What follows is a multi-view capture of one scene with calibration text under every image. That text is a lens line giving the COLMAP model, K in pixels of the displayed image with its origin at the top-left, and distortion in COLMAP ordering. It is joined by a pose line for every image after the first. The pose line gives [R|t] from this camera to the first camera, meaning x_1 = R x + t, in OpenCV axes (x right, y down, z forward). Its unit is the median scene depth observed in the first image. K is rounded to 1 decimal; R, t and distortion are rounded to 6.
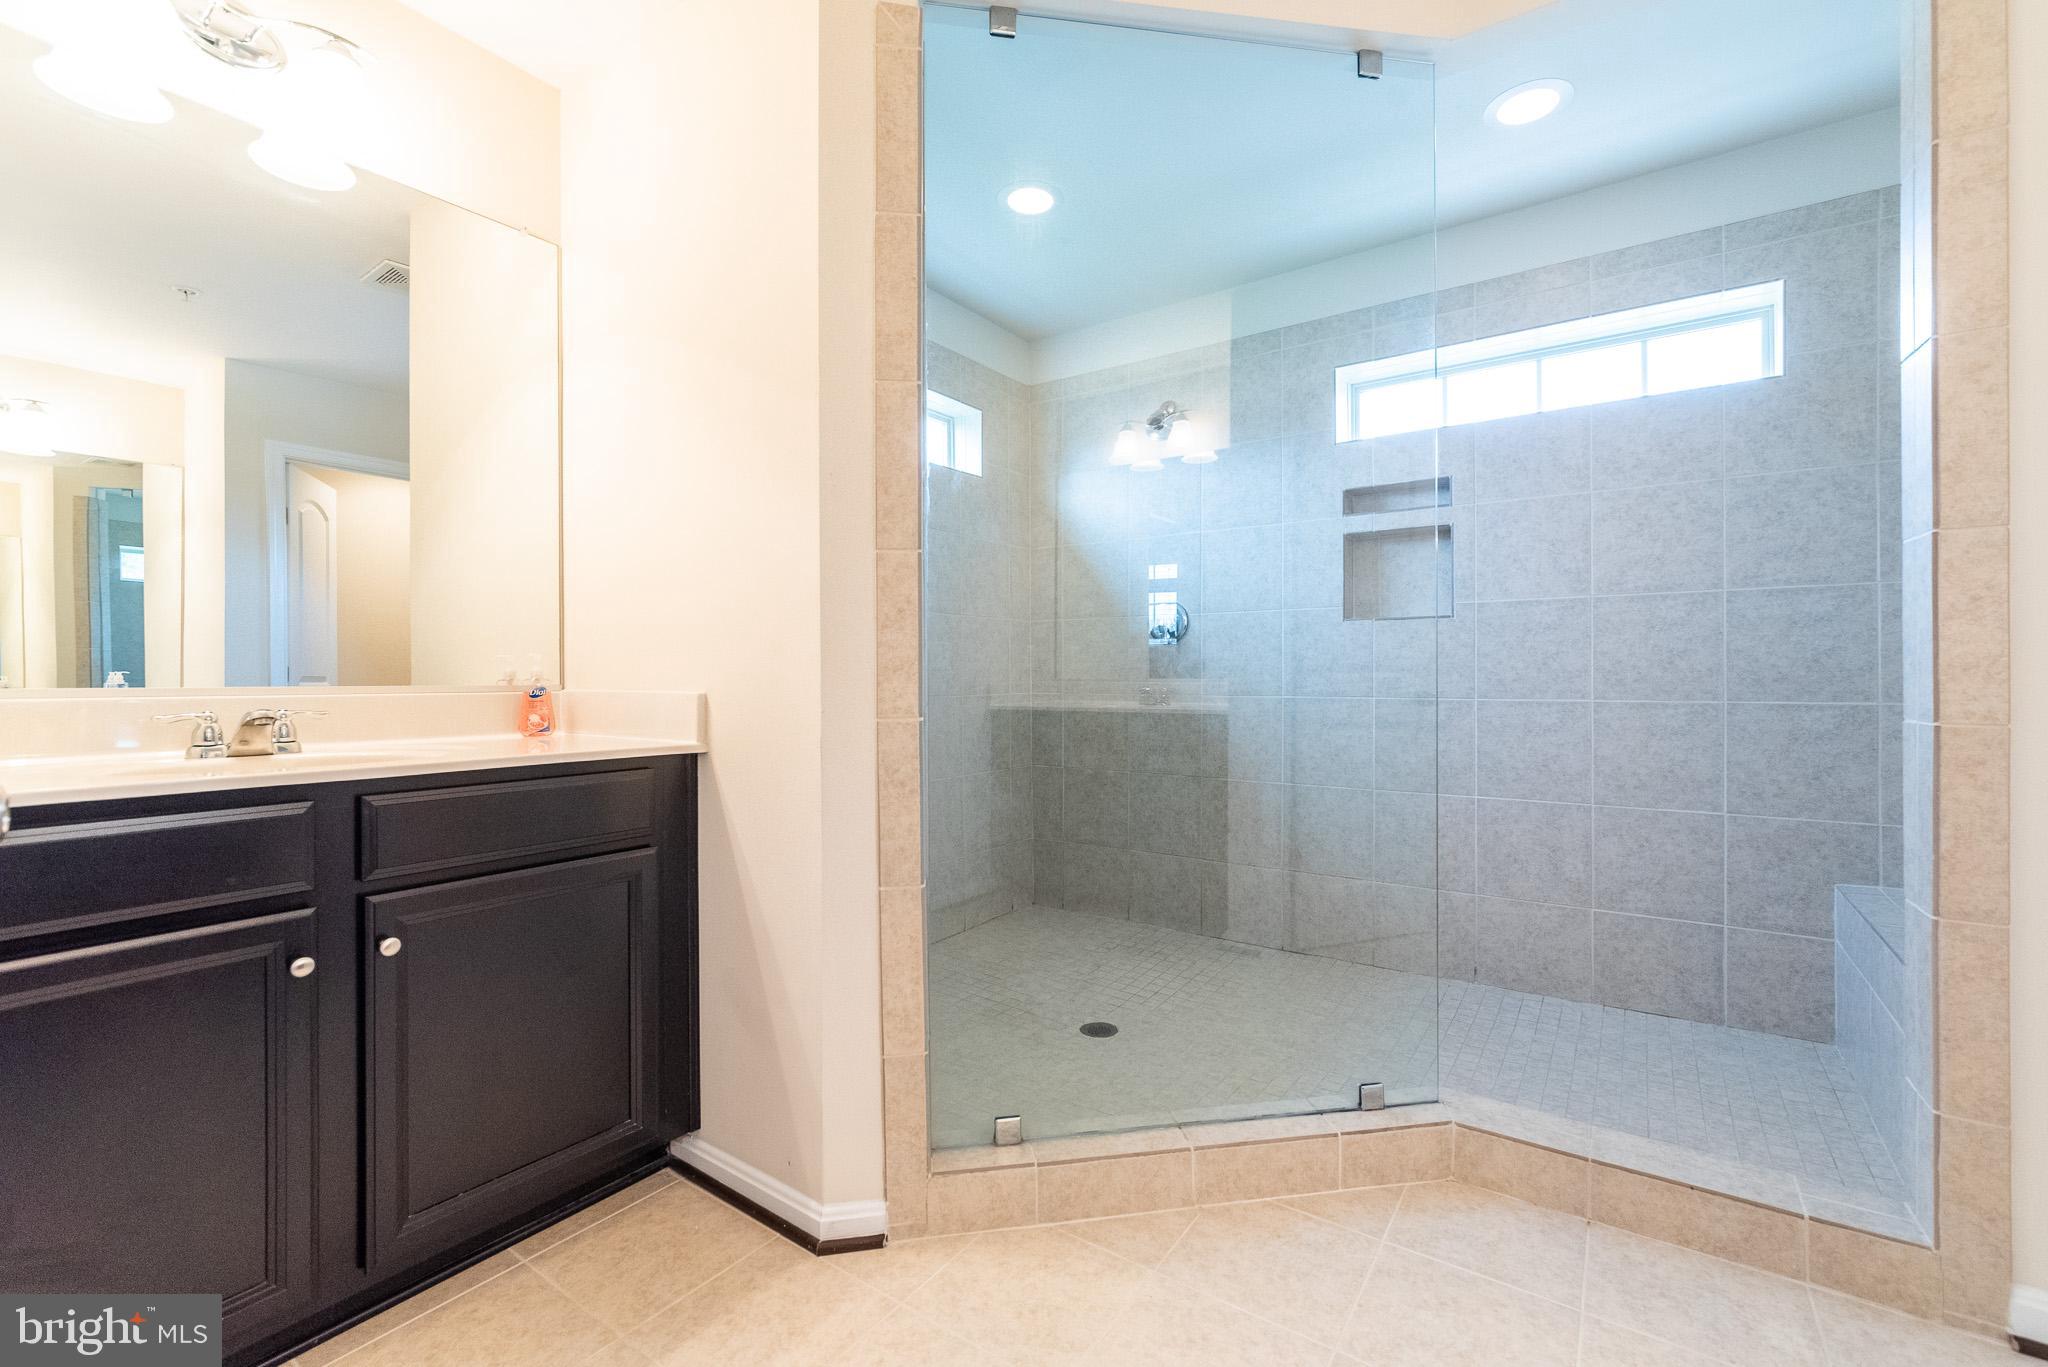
lens RADIAL K [[874.1, 0, 1020.5], [0, 874.1, 676.0], [0, 0, 1]] dist [-0.000674, 0.000479]
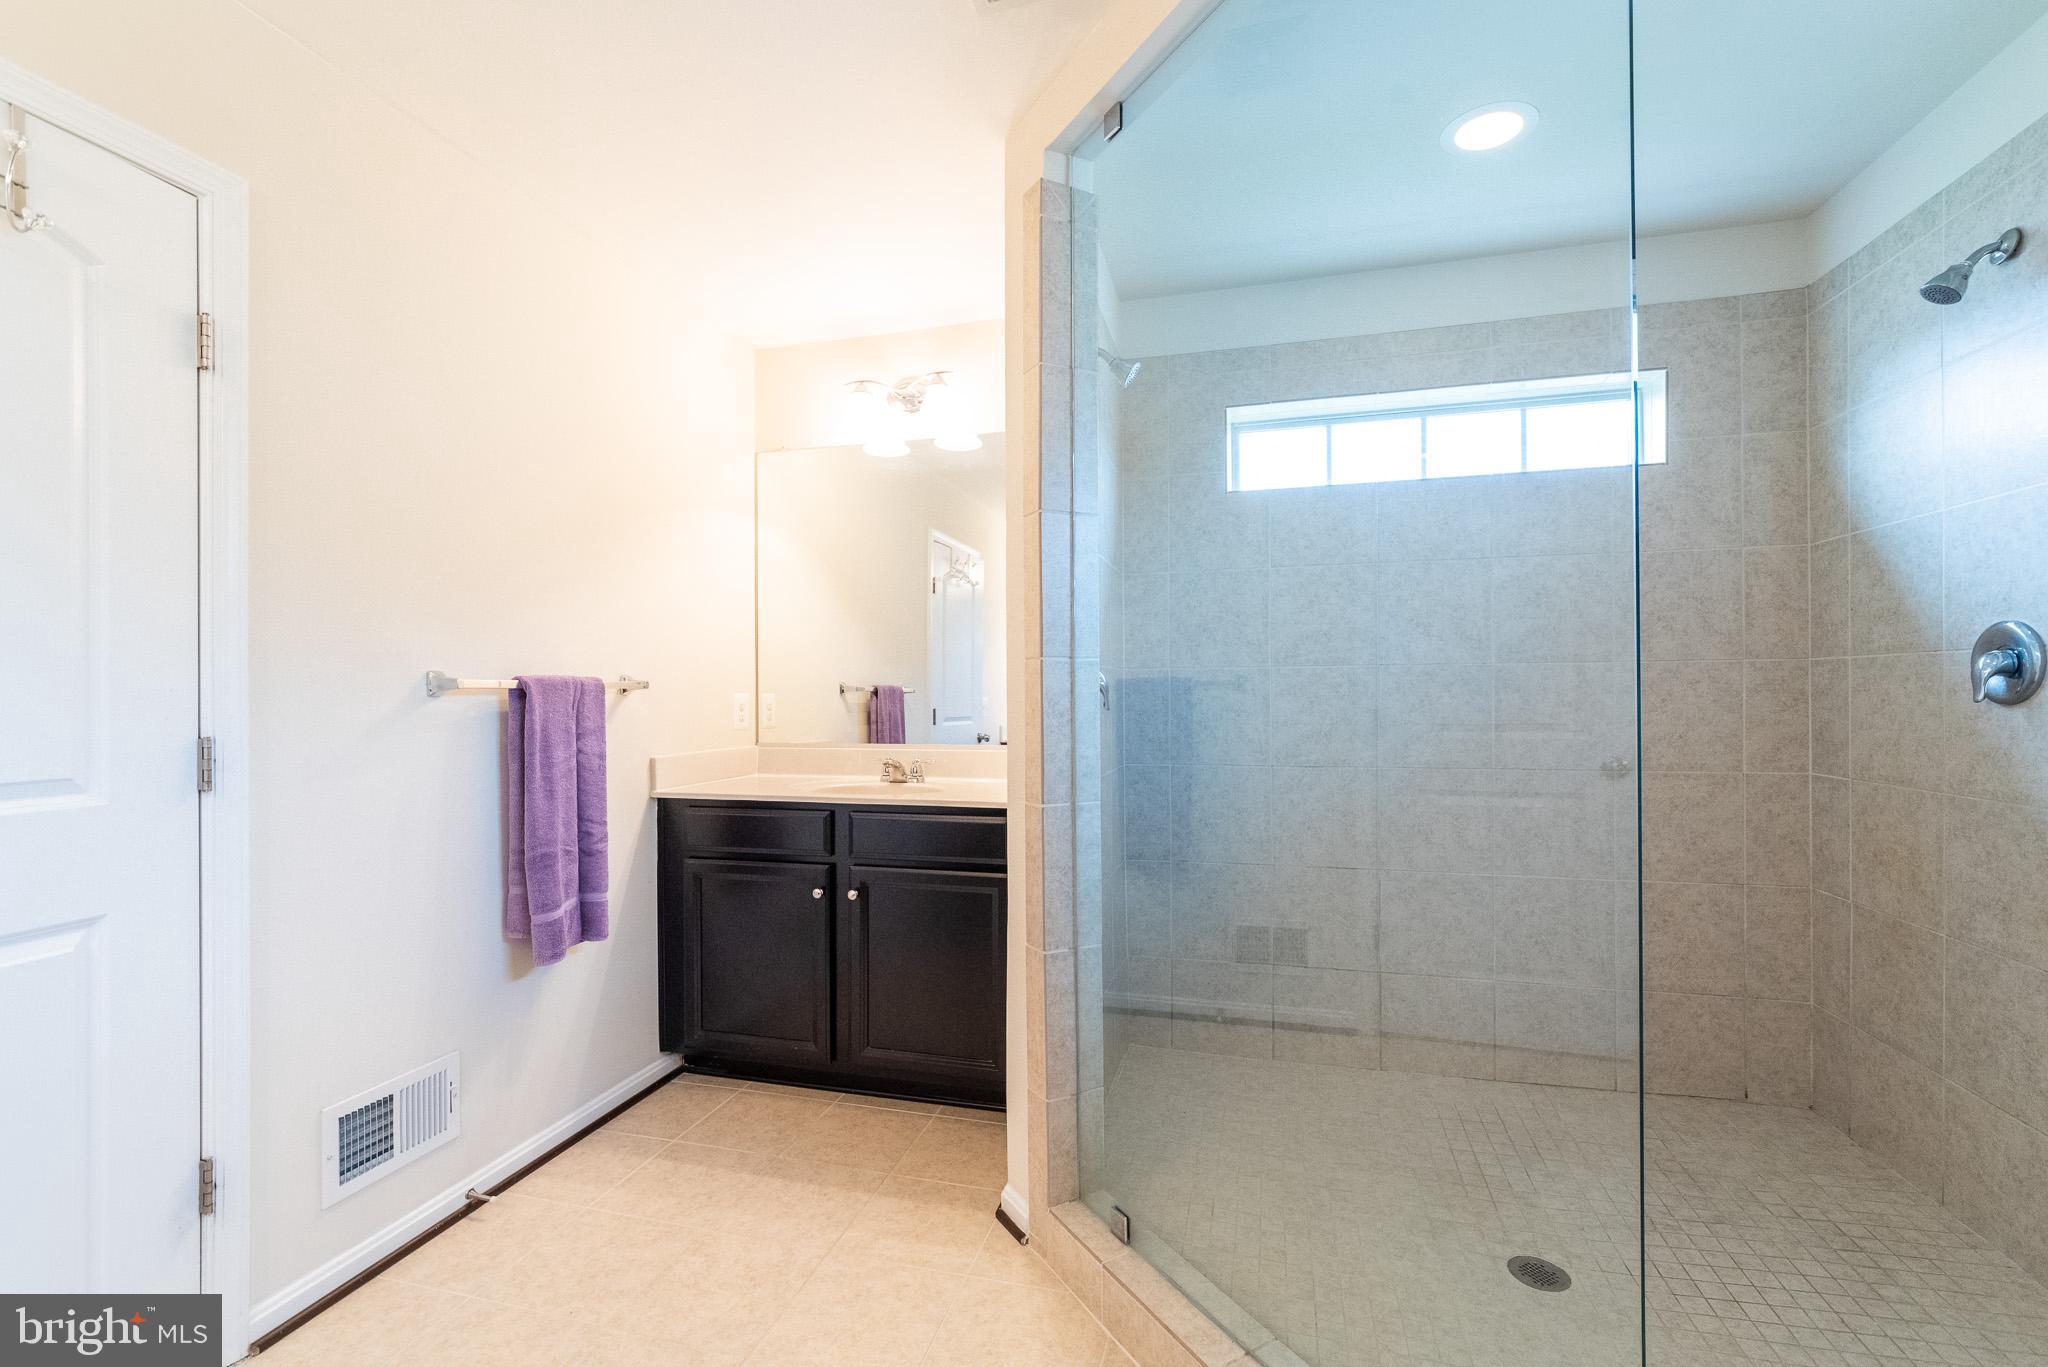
lens RADIAL K [[854.6, 0, 1019.5], [0, 854.6, 701.3], [0, 0, 1]] dist [-0.001437, 0.003590]
pose [[0.345210, 0.003572, -0.938519, 0.514236], [0.005001, 0.999972, 0.005645, -0.050747], [0.938512, -0.006642, 0.345182, 0.330781]]
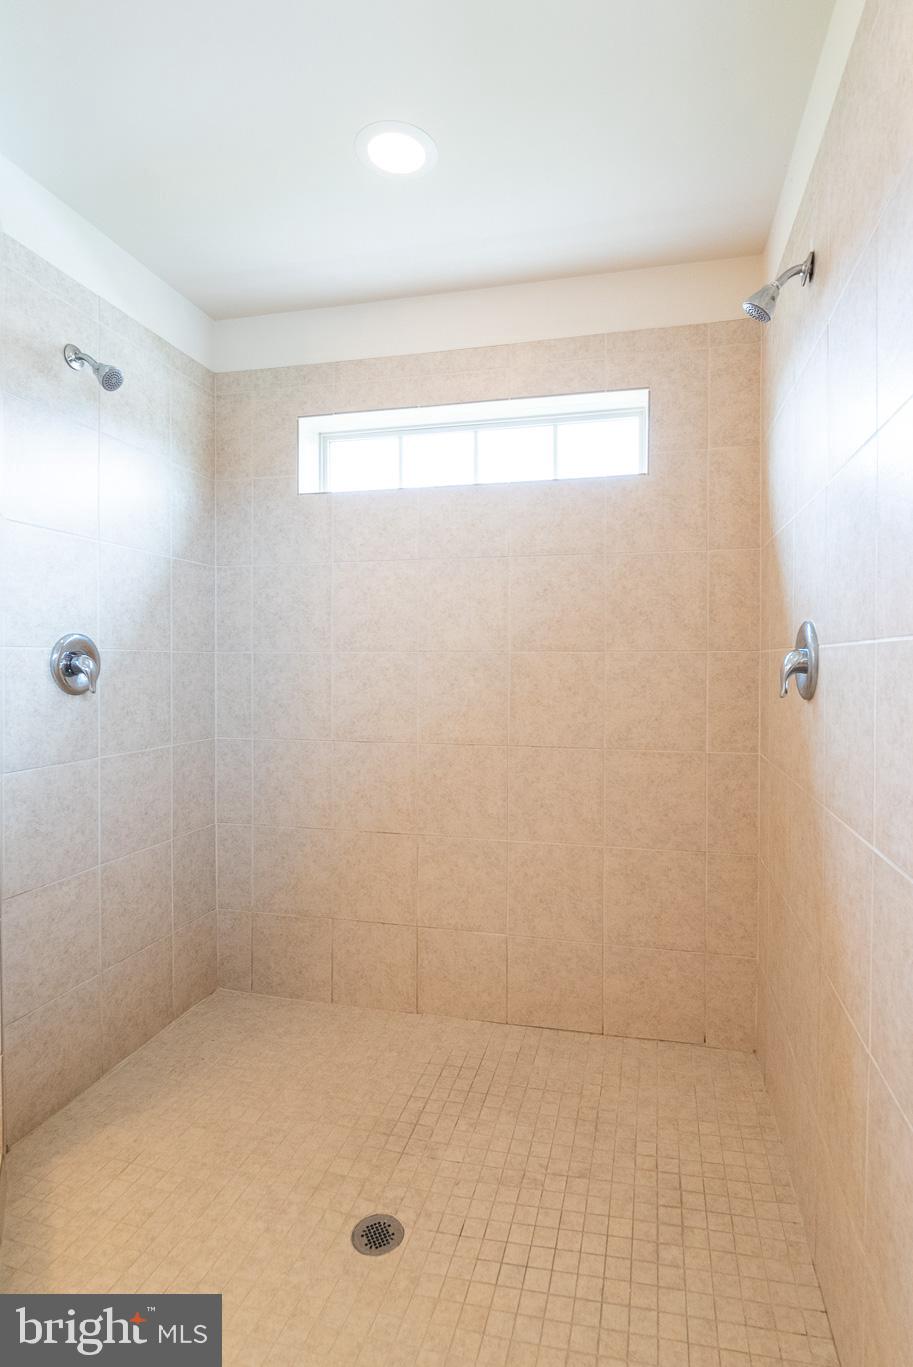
lens RADIAL K [[690.2, 0, 459.9], [0, 690.2, 674.9], [0, 0, 1]] dist [0.007640, -0.000274]
pose [[0.373529, 0.014674, -0.927503, 0.571238], [-0.004035, 0.999891, 0.014195, -0.066471], [0.927610, -0.001560, 0.373547, 0.742391]]
